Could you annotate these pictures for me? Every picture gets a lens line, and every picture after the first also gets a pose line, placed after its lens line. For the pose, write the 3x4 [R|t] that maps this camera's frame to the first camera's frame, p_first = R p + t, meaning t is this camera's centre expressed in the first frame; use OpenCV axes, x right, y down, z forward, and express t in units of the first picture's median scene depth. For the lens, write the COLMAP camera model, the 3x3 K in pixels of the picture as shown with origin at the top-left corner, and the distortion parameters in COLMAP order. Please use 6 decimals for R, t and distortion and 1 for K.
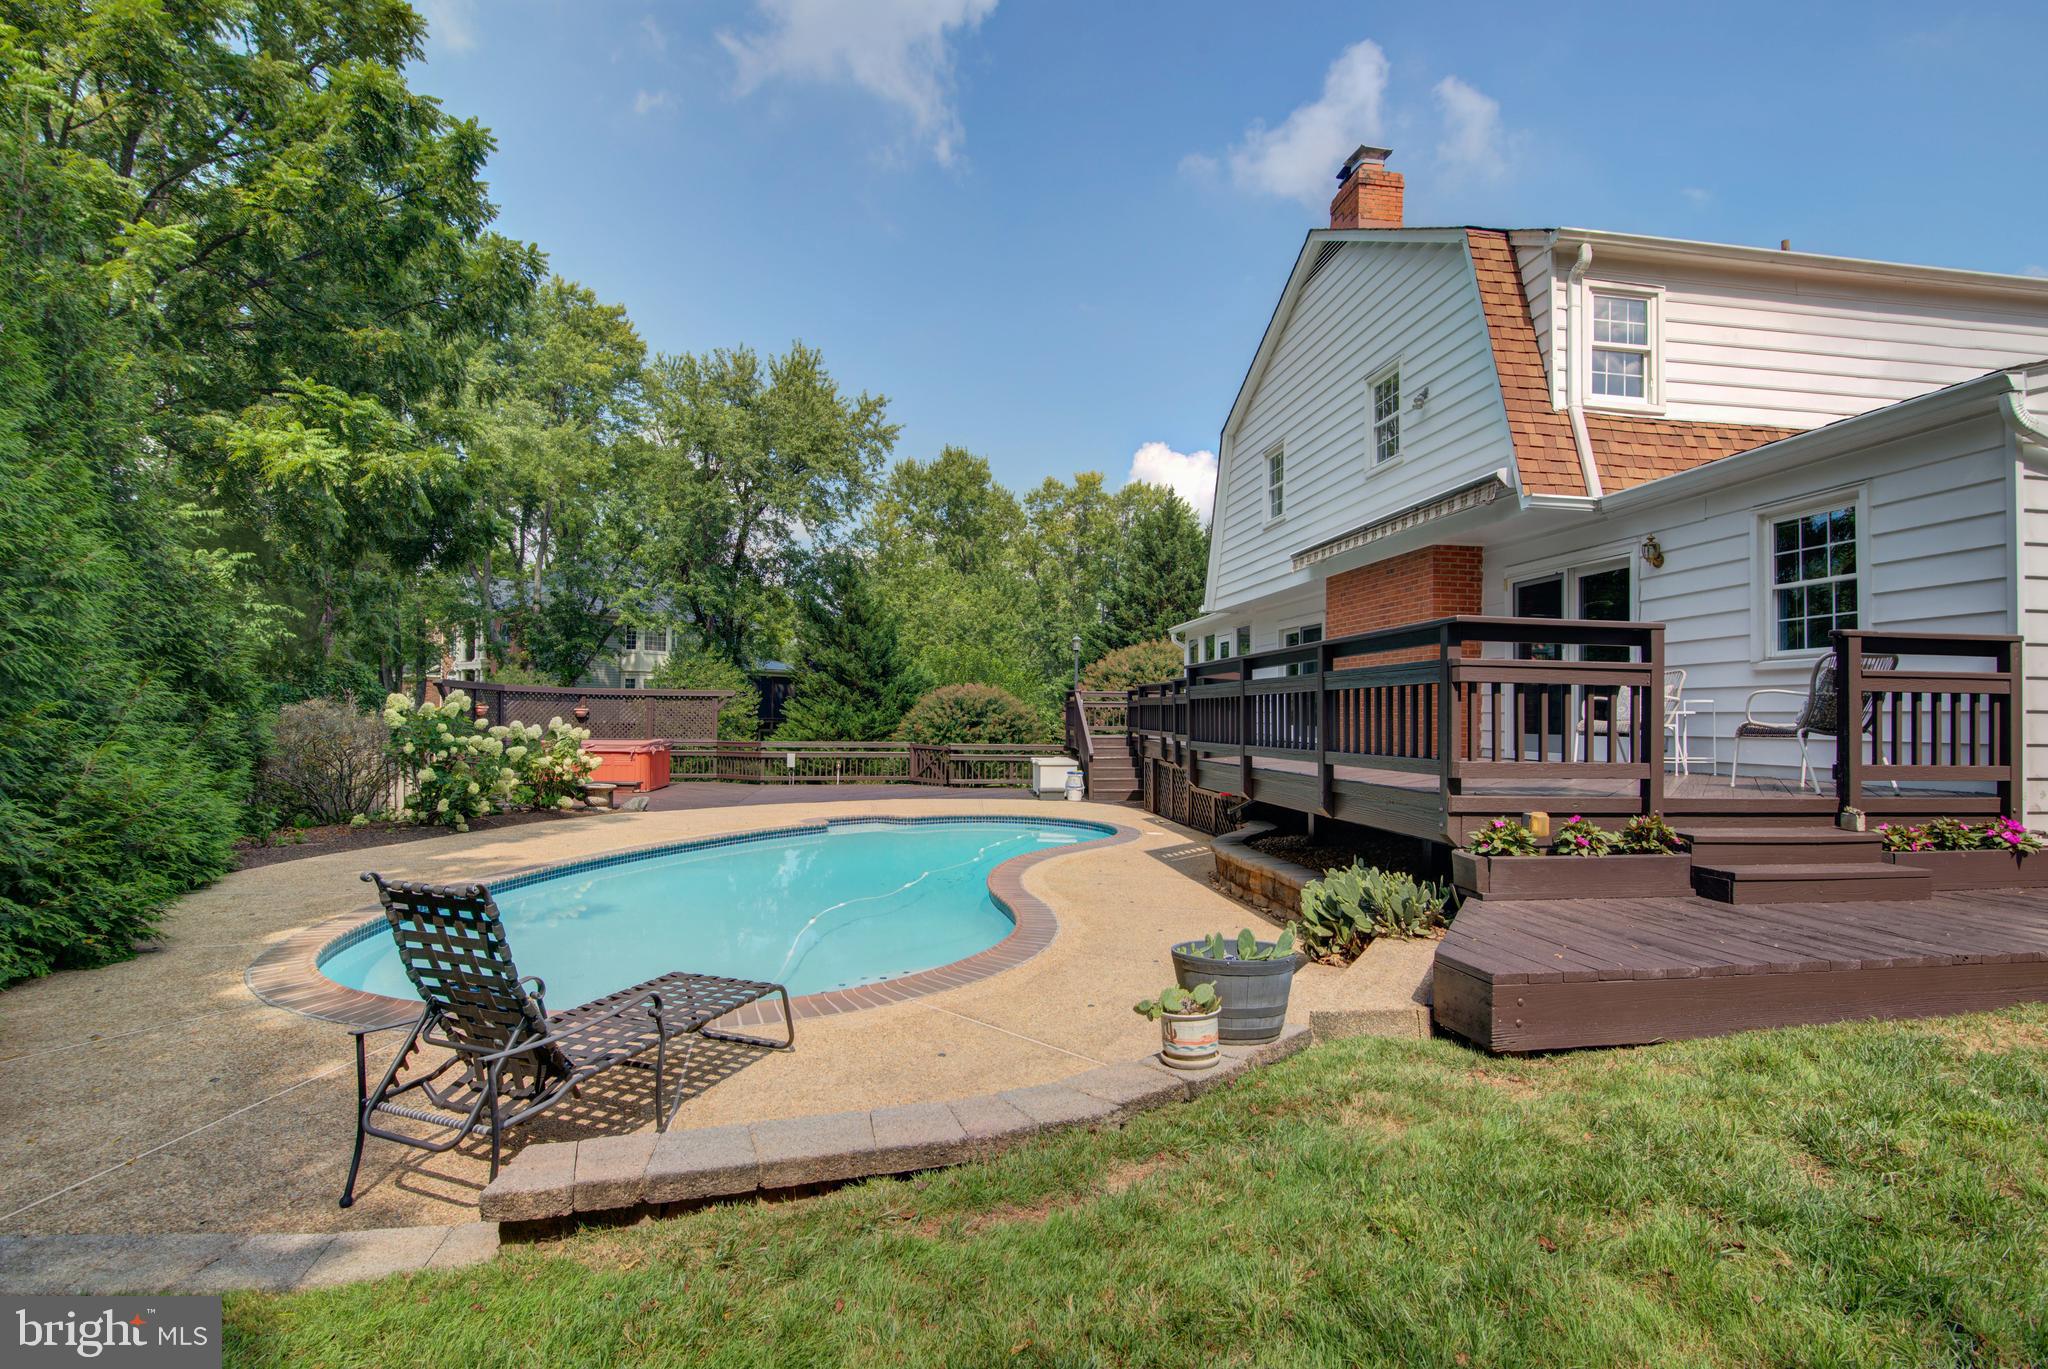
lens RADIAL K [[964.2, 0, 1024.0], [0, 964.2, 684.5], [0, 0, 1]] dist [-0.009155, -0.000702]
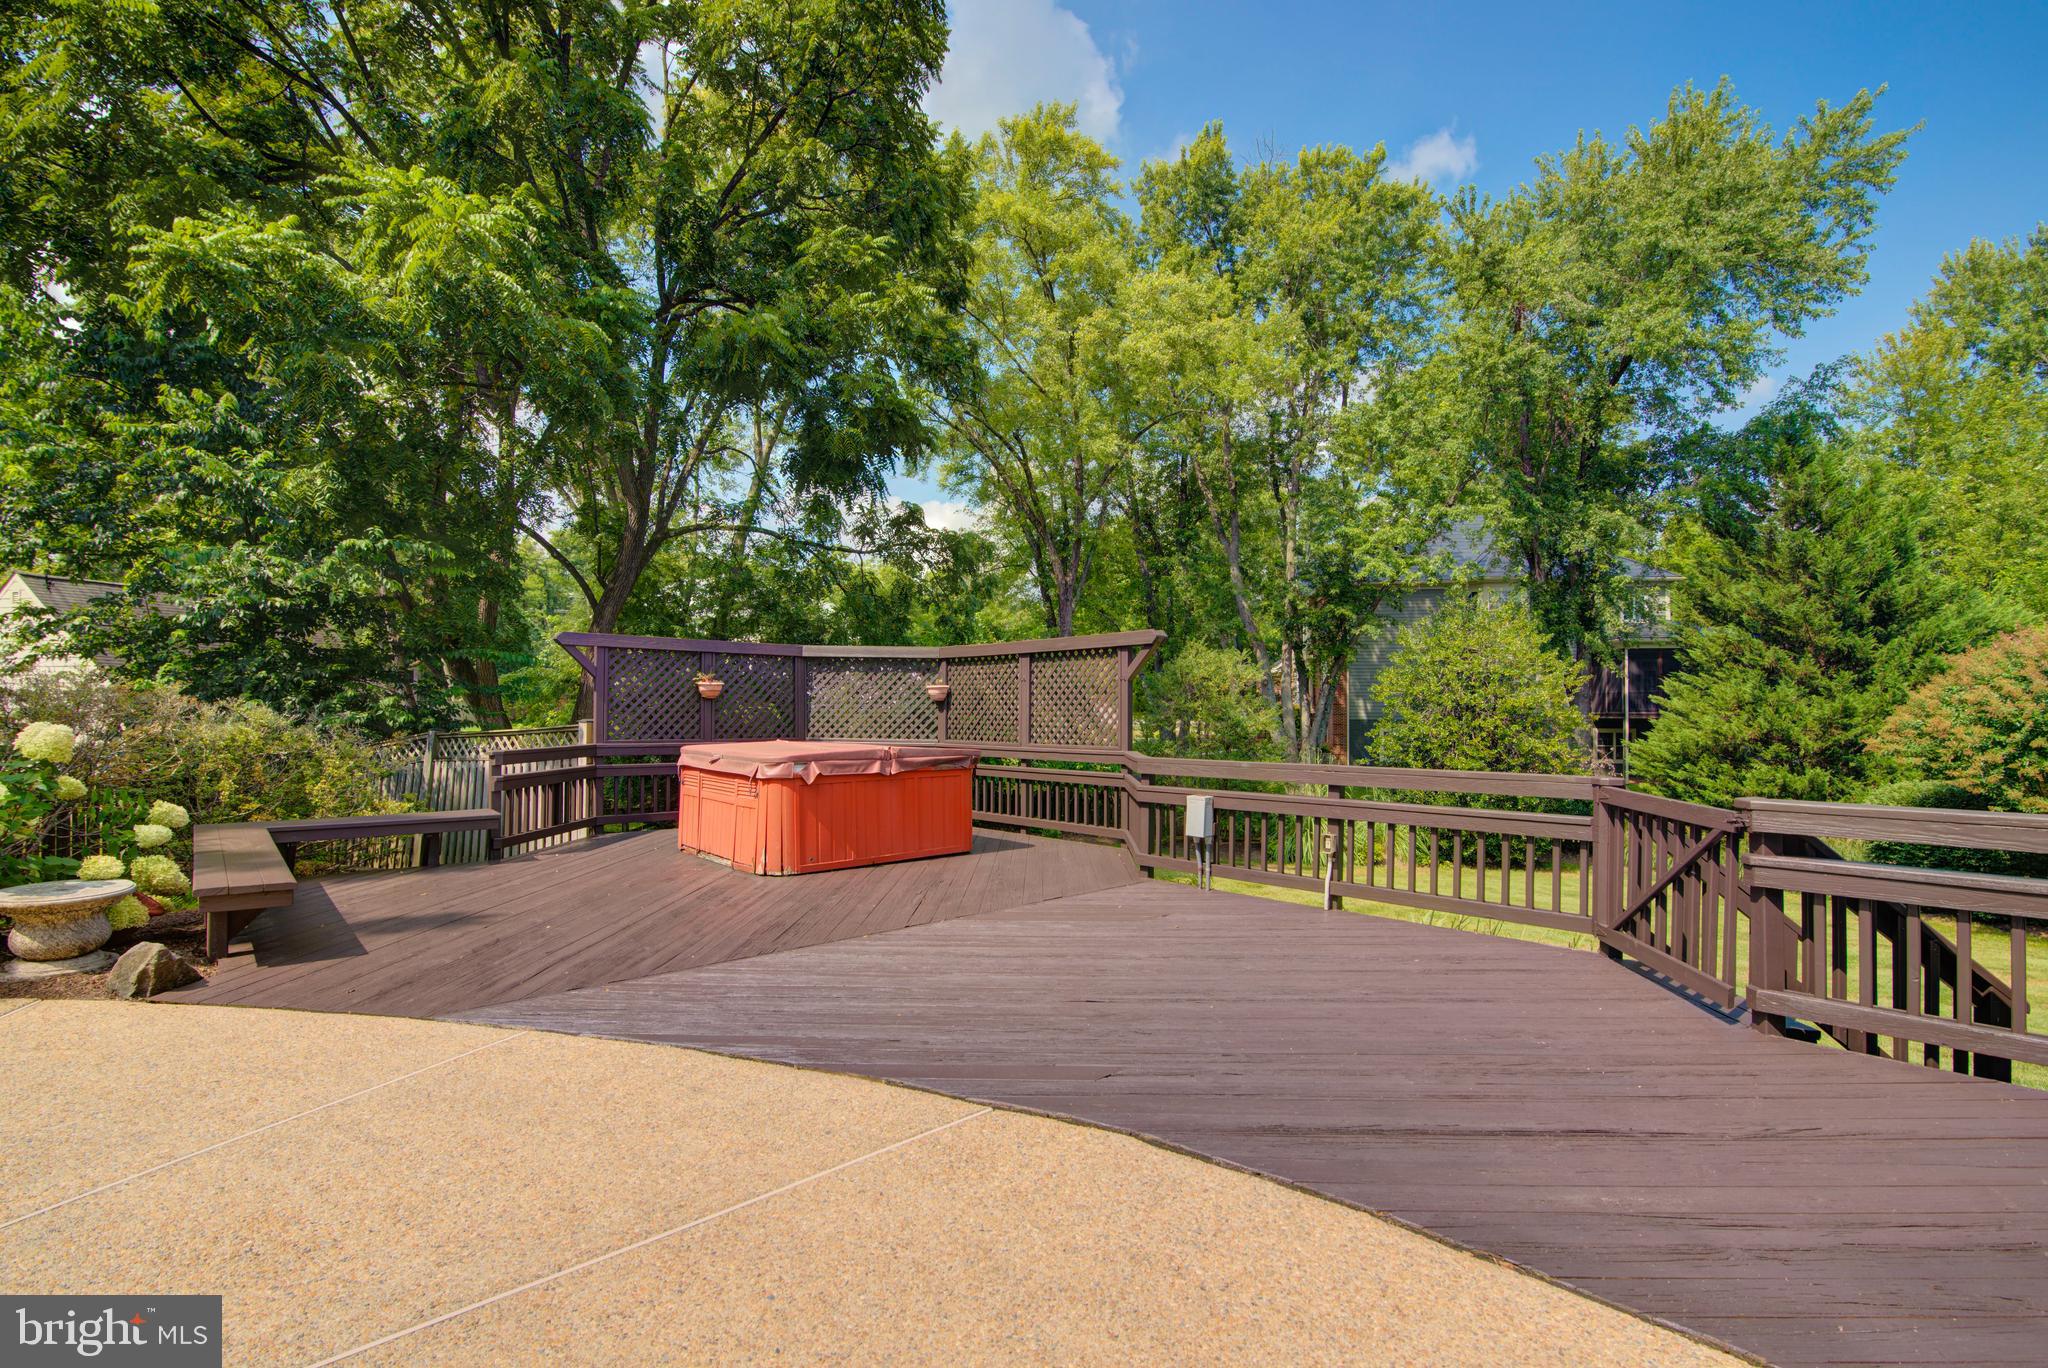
lens RADIAL K [[933.5, 0, 1017.4], [0, 933.5, 695.5], [0, 0, 1]] dist [-0.017205, -0.000623]
pose [[0.561530, -0.025068, -0.827077, -0.002902], [0.033236, 0.999418, -0.007727, 0.017238], [0.826789, -0.023150, 0.562036, 0.356458]]
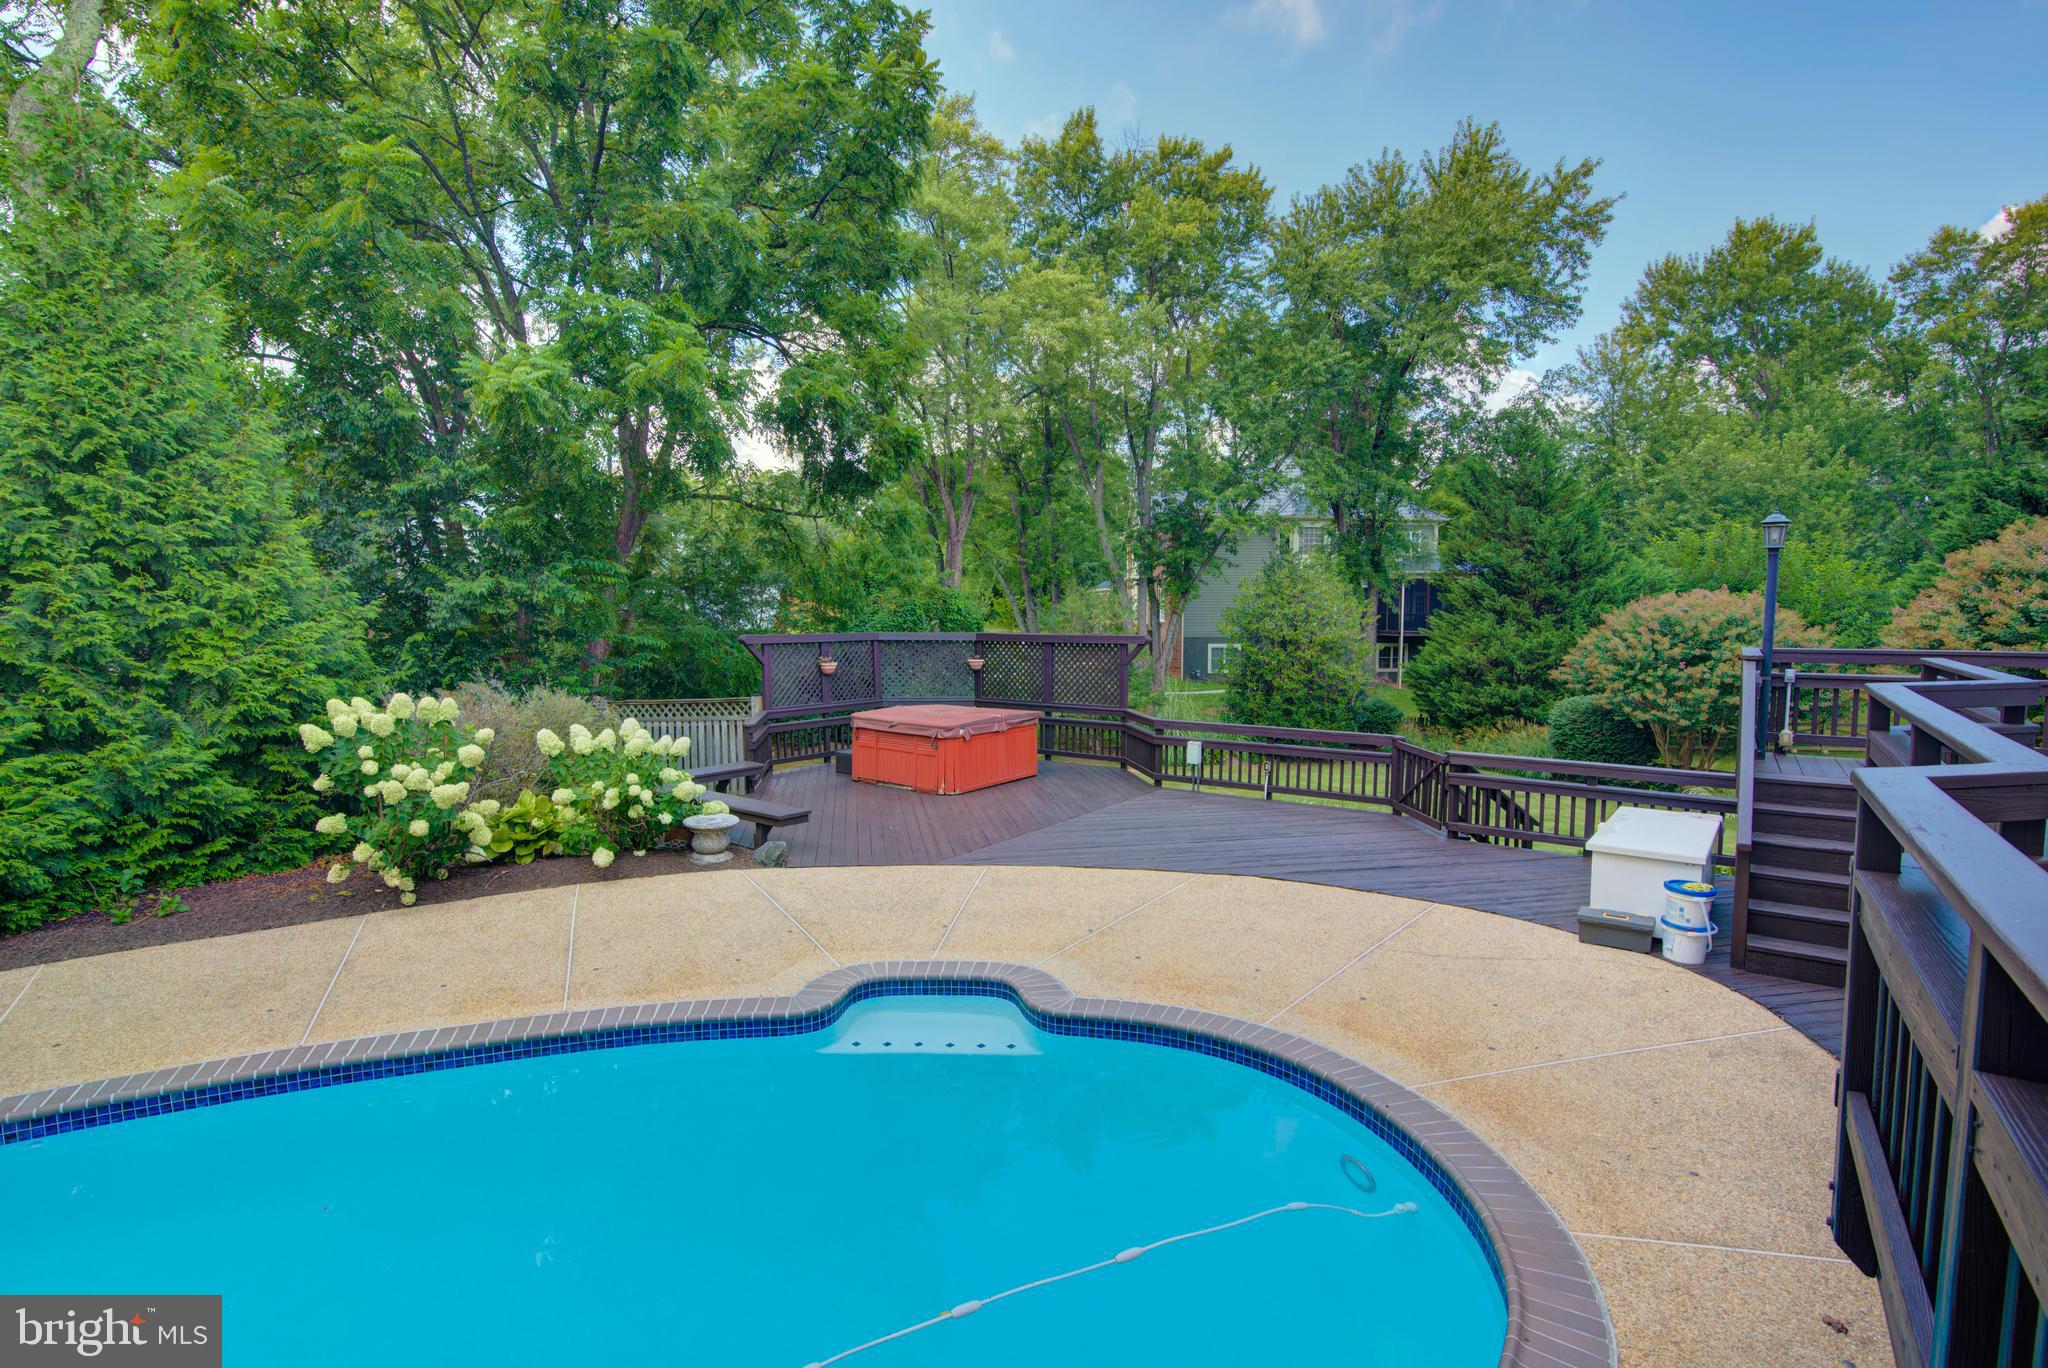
lens RADIAL K [[964.2, 0, 1024.0], [0, 964.2, 684.0], [0, 0, 1]] dist [-0.009155, -0.000702]
pose [[0.722457, 0.040205, -0.690246, 0.048676], [0.035214, 0.994873, 0.094806, -0.012801], [0.690519, -0.092799, 0.717337, 0.225723]]
